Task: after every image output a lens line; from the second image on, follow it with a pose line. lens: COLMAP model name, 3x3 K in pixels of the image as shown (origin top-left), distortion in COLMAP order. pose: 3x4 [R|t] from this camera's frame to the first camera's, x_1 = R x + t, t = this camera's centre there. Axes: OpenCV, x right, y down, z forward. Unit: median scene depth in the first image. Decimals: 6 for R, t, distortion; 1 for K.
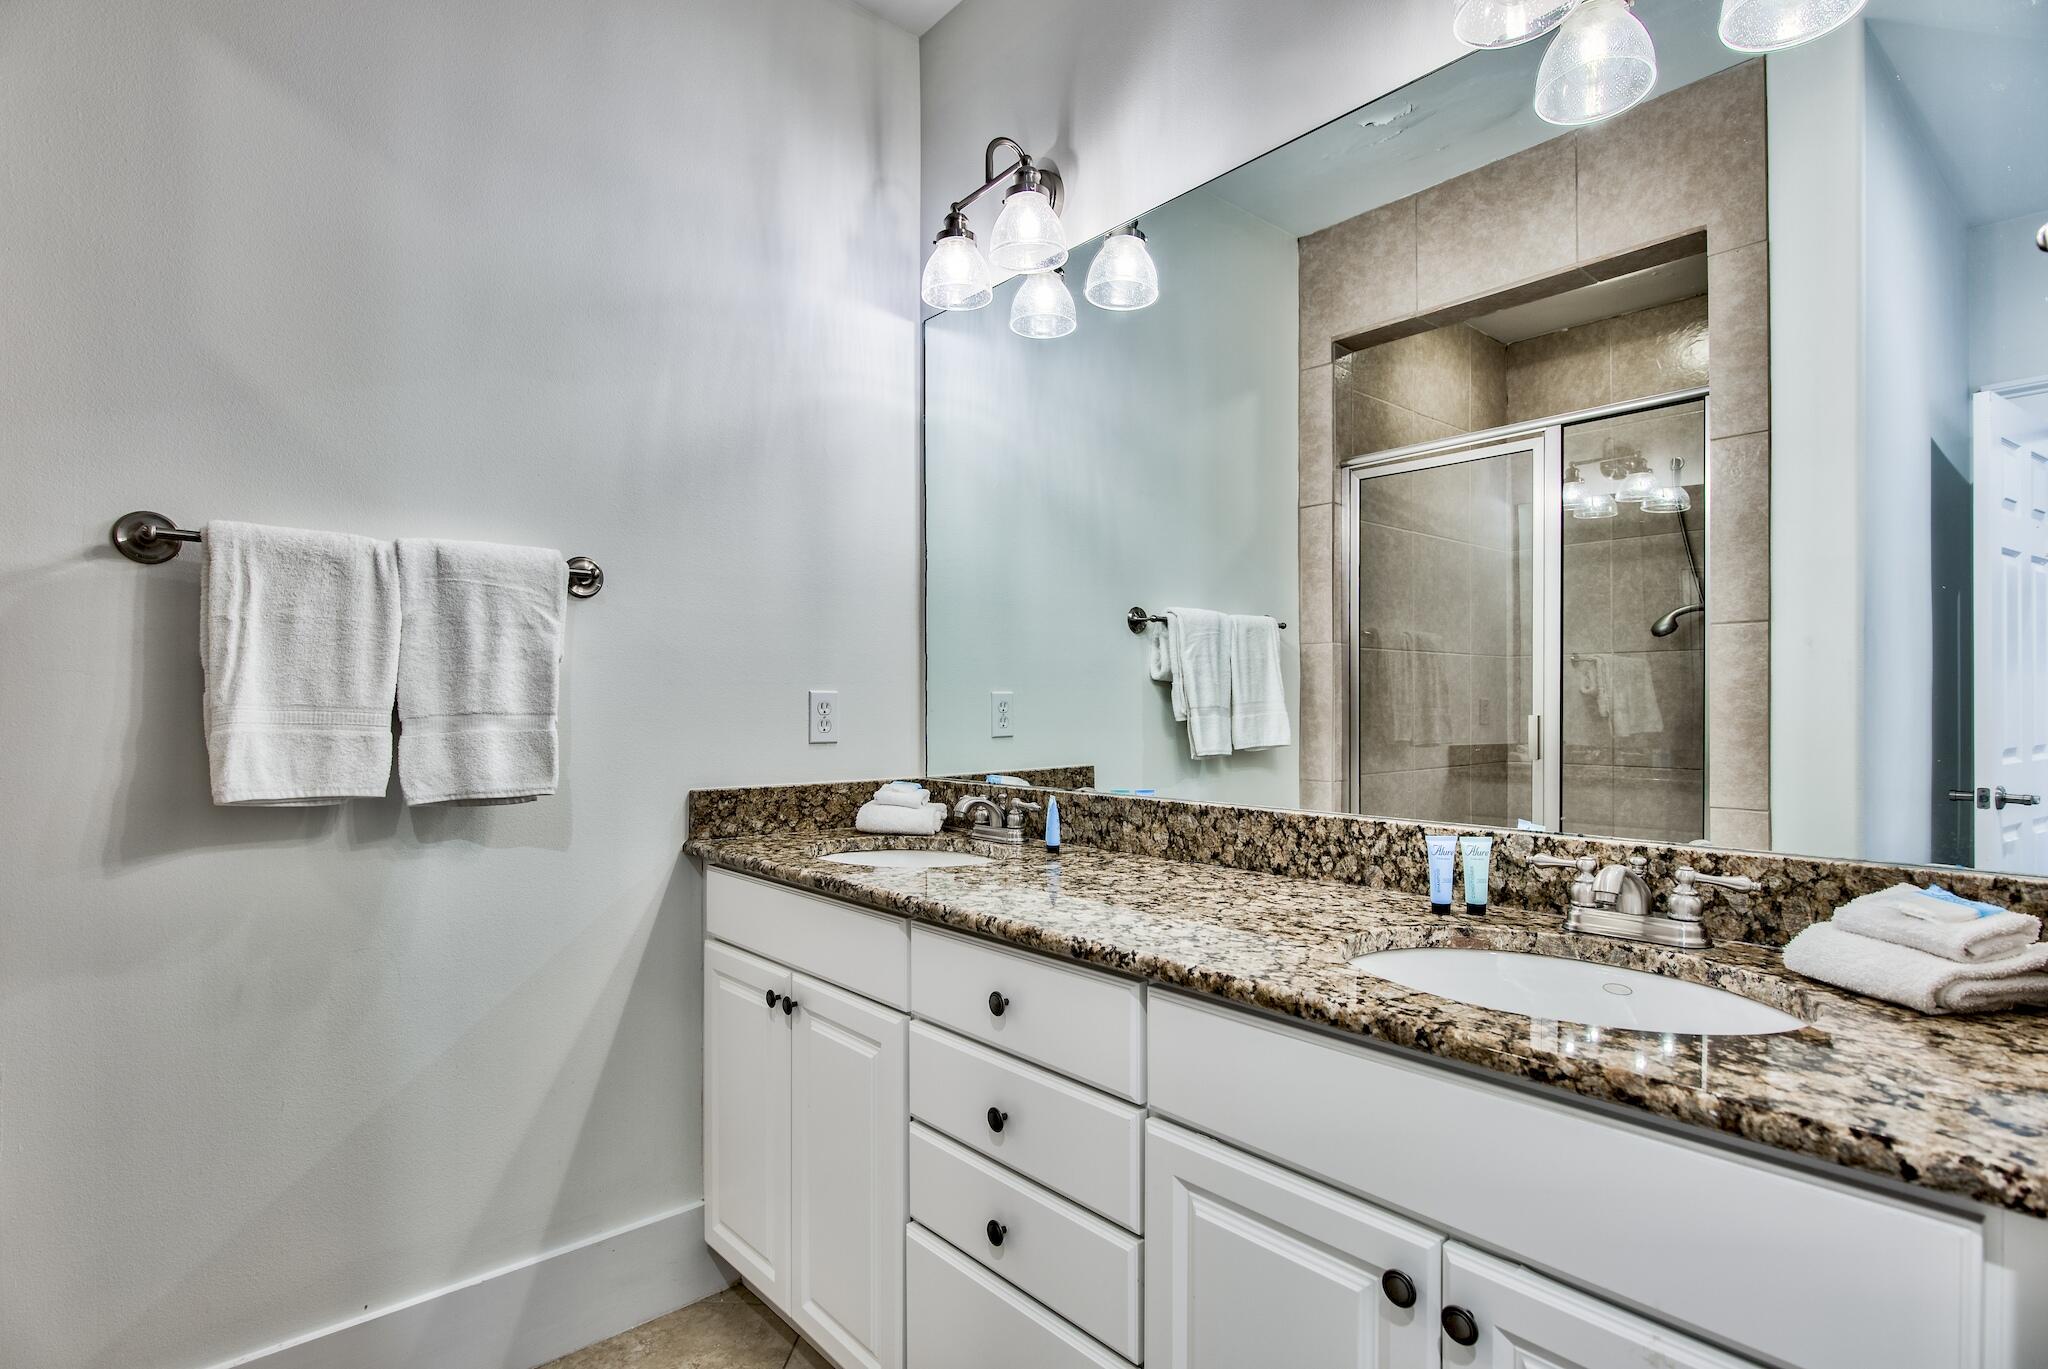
lens RADIAL K [[997.7, 0, 1031.9], [0, 997.7, 715.8], [0, 0, 1]] dist [-0.007619, 0.000363]
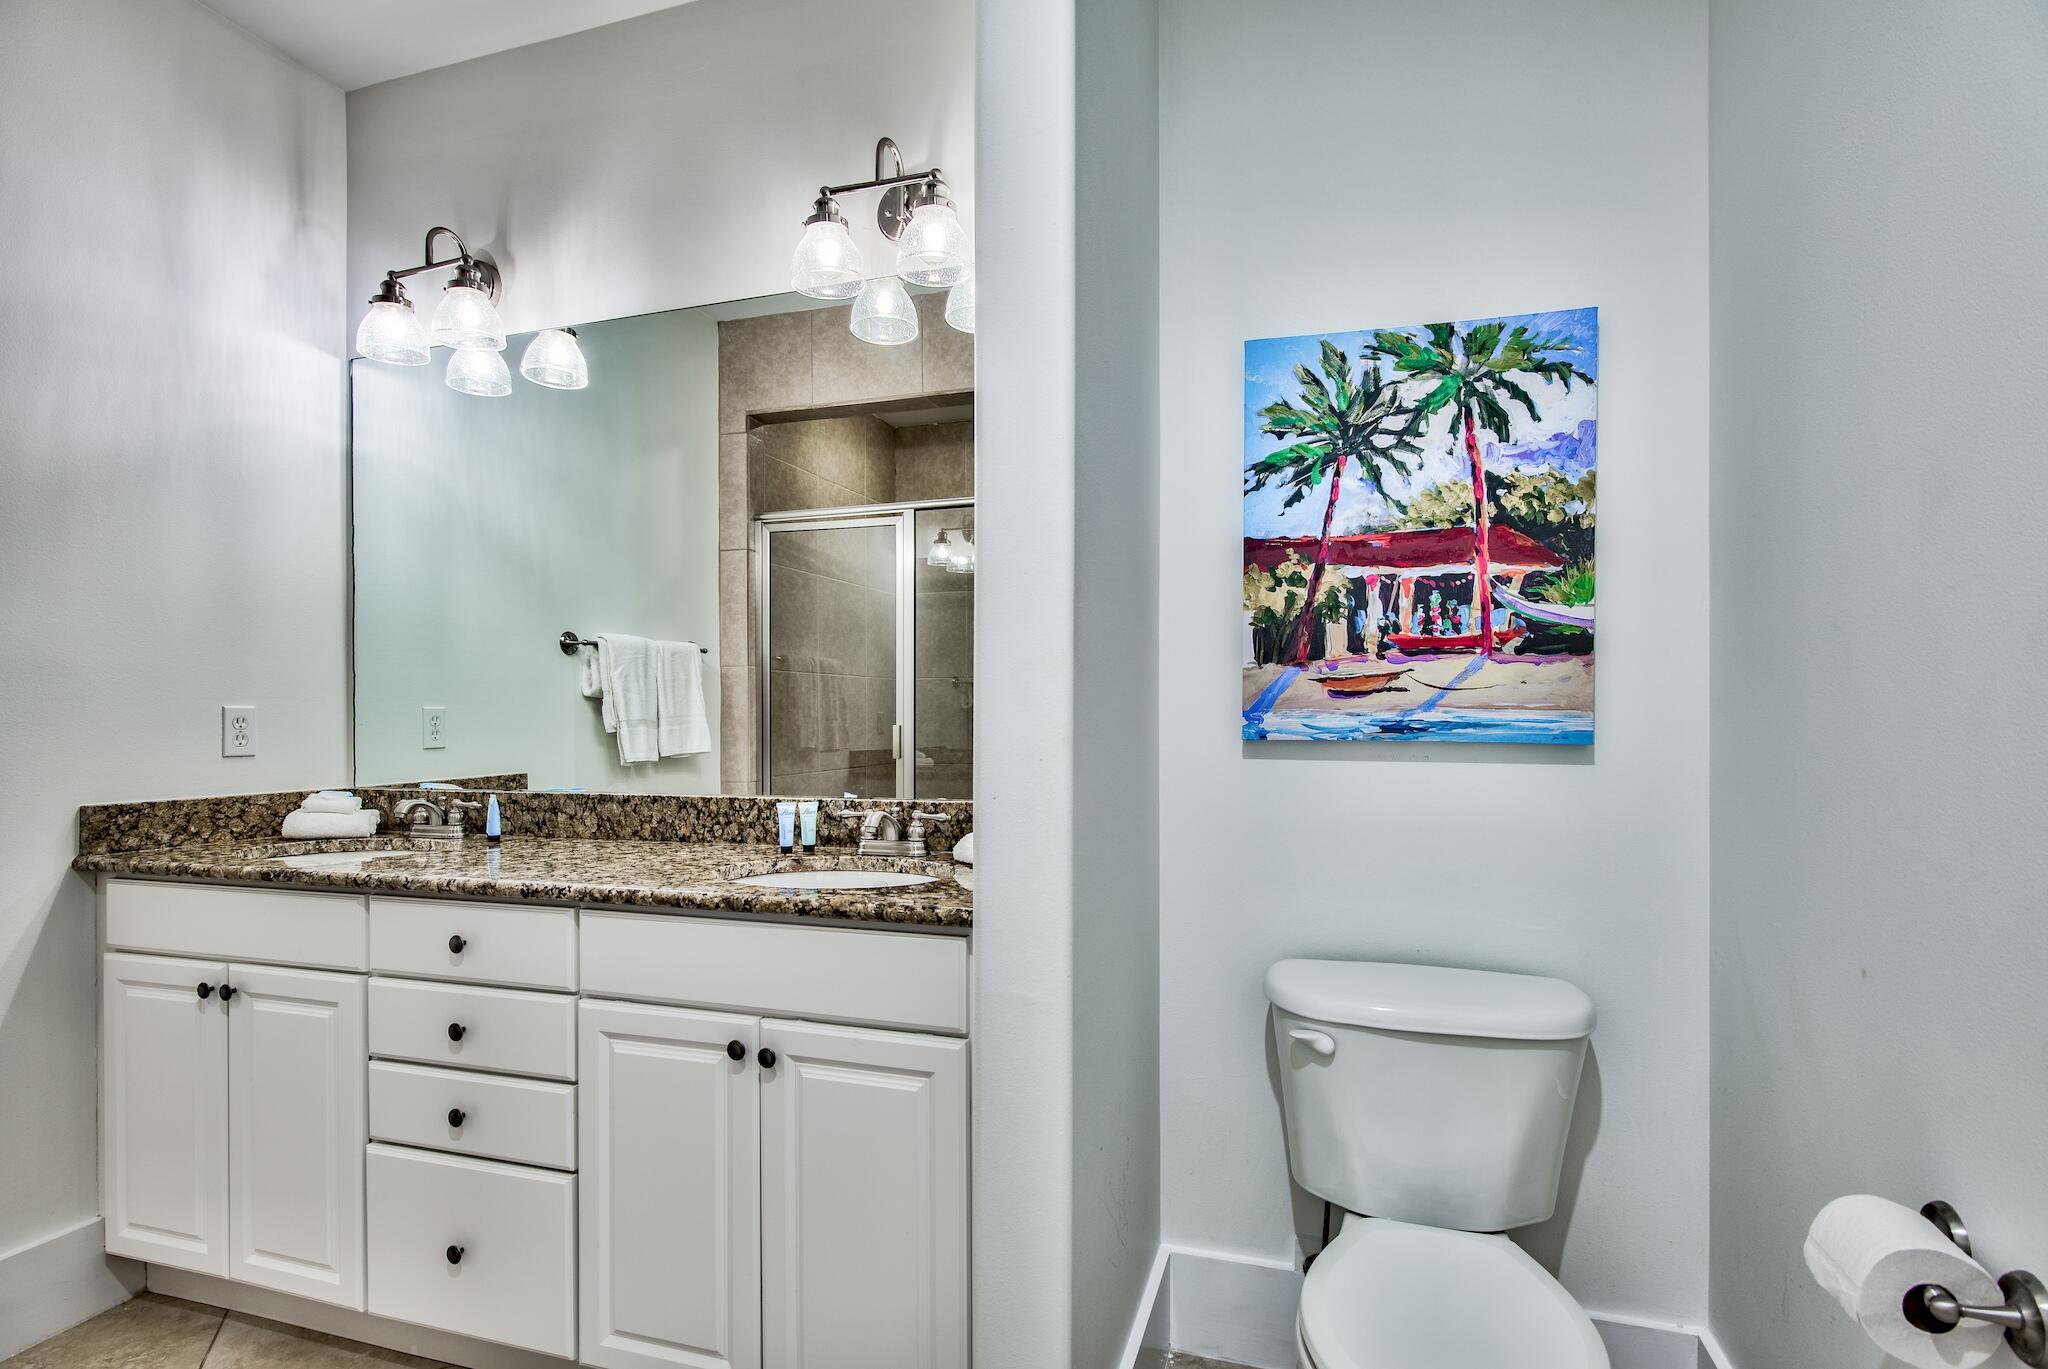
lens RADIAL K [[997.7, 0, 1031.7], [0, 997.7, 713.6], [0, 0, 1]] dist [-0.007619, 0.000363]
pose [[0.857271, -0.001355, 0.514864, -0.037186], [0.009316, 0.999874, -0.012880, 0.003924], [-0.514781, 0.015839, 0.857175, -0.332152]]
